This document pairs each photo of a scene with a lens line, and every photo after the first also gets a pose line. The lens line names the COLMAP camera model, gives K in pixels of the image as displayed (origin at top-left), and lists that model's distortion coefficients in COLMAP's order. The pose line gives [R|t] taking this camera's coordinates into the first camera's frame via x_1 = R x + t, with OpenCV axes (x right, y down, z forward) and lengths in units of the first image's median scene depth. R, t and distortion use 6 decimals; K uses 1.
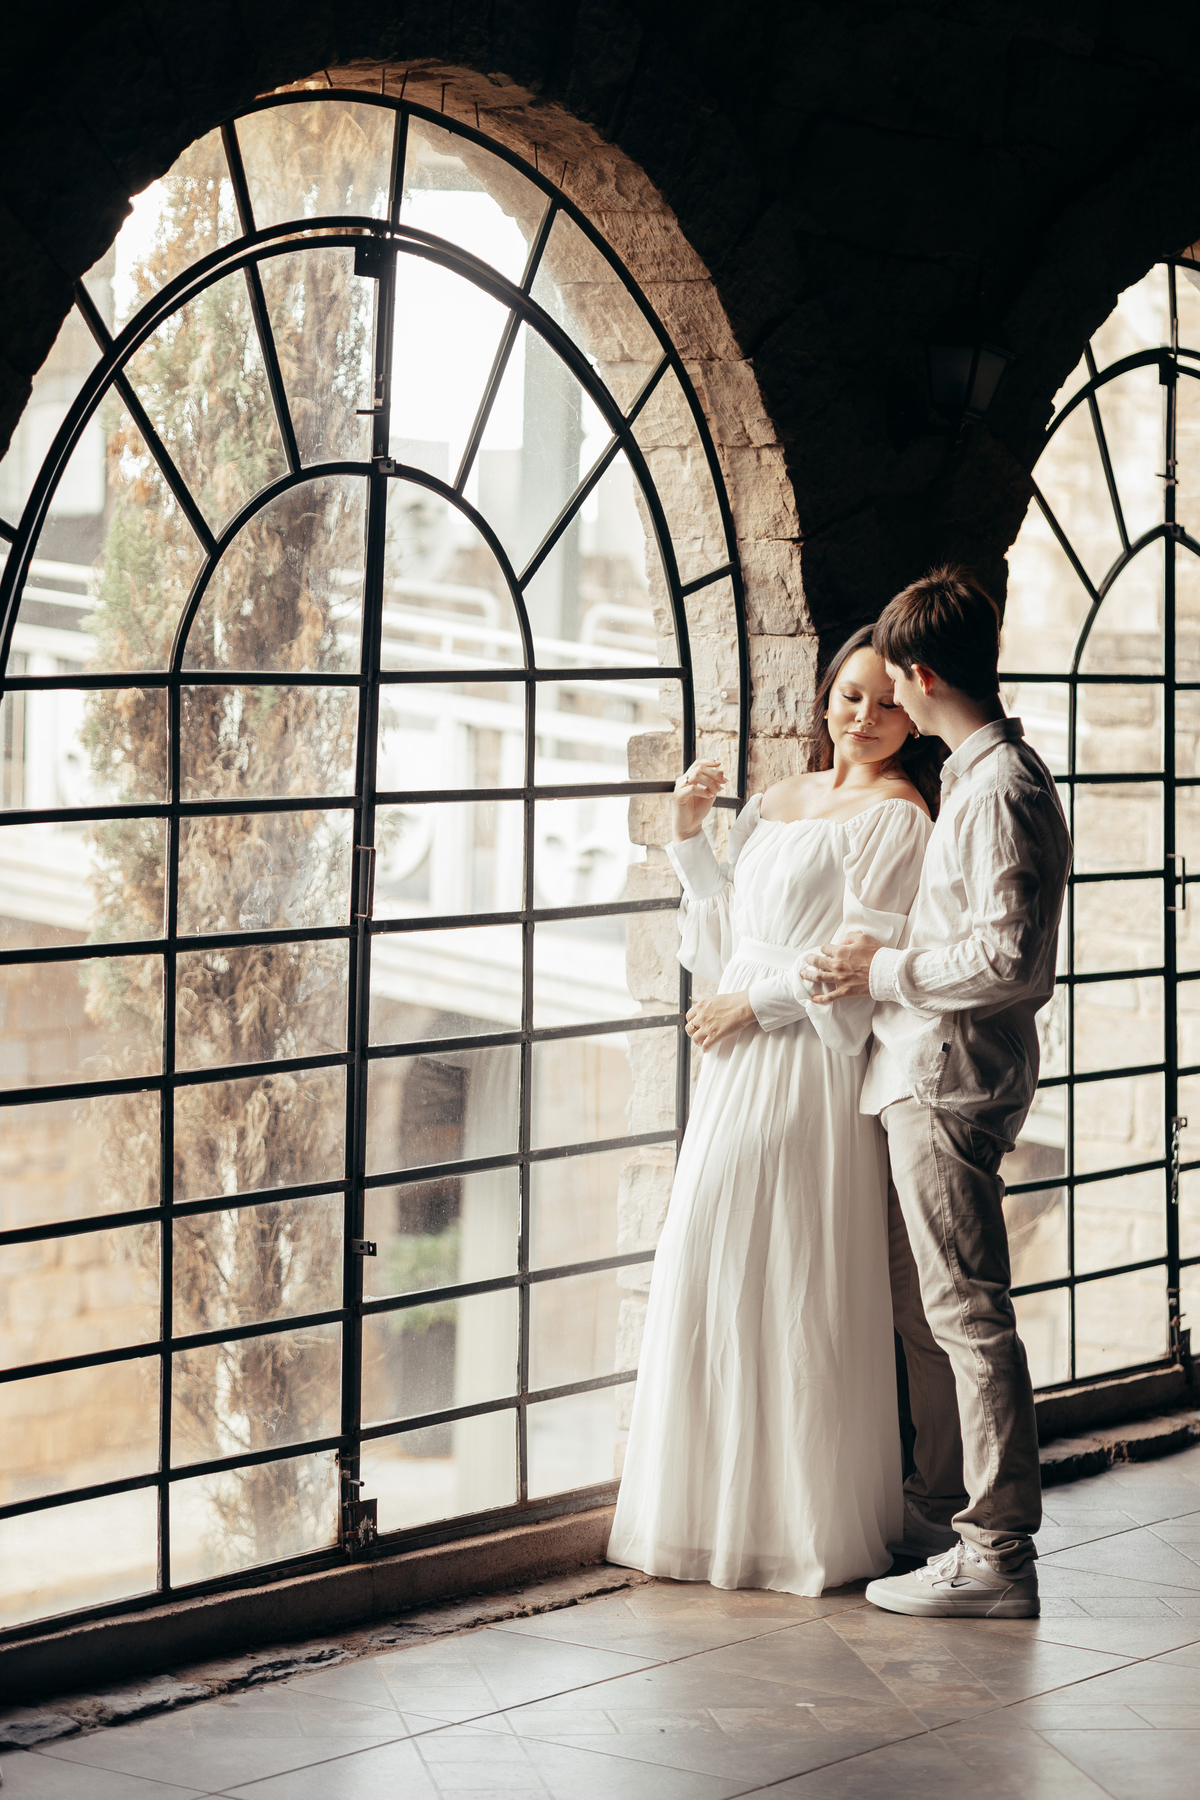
lens RADIAL K [[4462.8, 0, 602.2], [0, 4462.8, 896.5], [0, 0, 1]] dist [-0.099029, 0.000000]
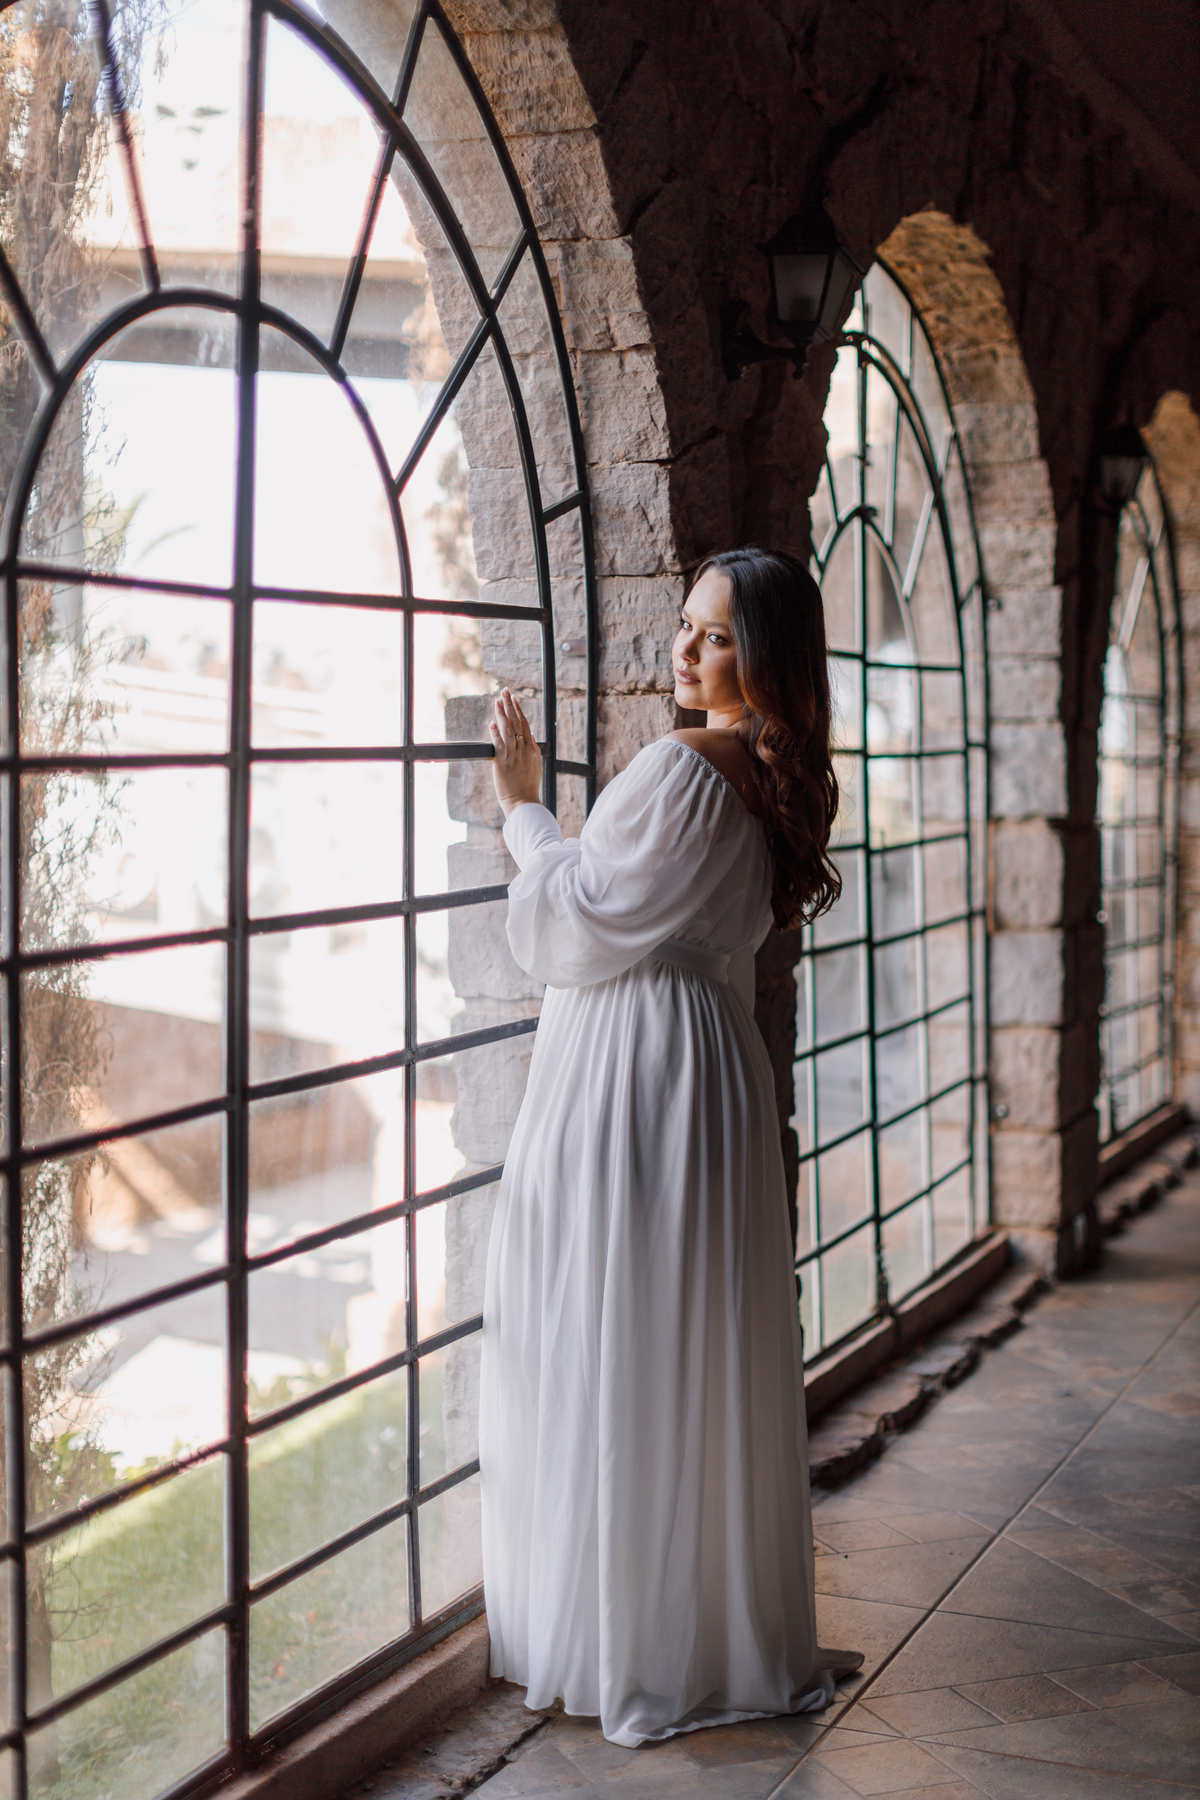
lens RADIAL K [[2619.4, 0, 593.0], [0, 2619.4, 919.2], [0, 0, 1]] dist [-0.008972, 0.000000]
pose [[0.975093, -0.031107, 0.219606, -0.084368], [0.028196, 0.999468, 0.016381, -0.000076], [-0.219999, -0.009781, 0.975451, 0.510077]]
